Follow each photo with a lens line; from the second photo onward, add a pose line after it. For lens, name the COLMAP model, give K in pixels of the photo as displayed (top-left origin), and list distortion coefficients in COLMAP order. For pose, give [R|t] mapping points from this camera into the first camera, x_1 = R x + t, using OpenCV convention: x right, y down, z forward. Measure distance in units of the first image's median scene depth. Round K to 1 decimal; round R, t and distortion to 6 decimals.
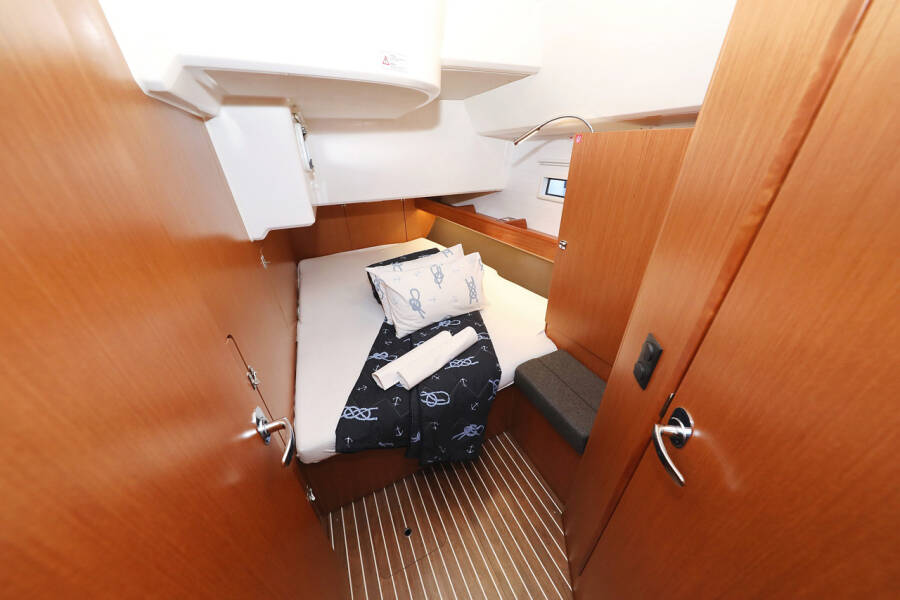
lens RADIAL K [[285.5, 0, 446.2], [0, 285.5, 303.0], [0, 0, 1]] dist [0.000364, -0.000031]
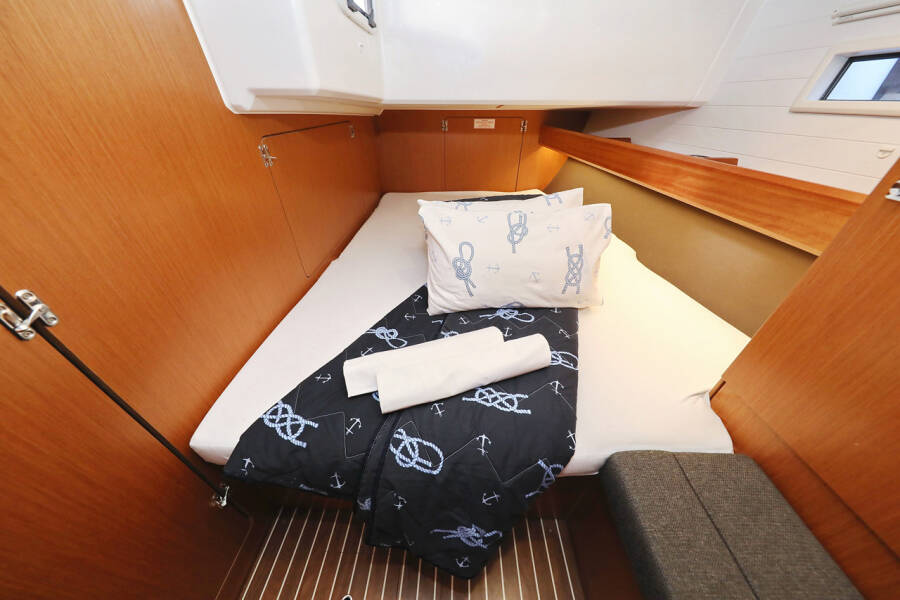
lens RADIAL K [[285.5, 0, 446.2], [0, 285.5, 303.0], [0, 0, 1]] dist [0.000364, -0.000031]
pose [[0.894474, 0.281726, -0.347198, 0.086579], [-0.241012, 0.957851, 0.156317, -0.011792], [0.376603, -0.056142, 0.924672, 0.437376]]
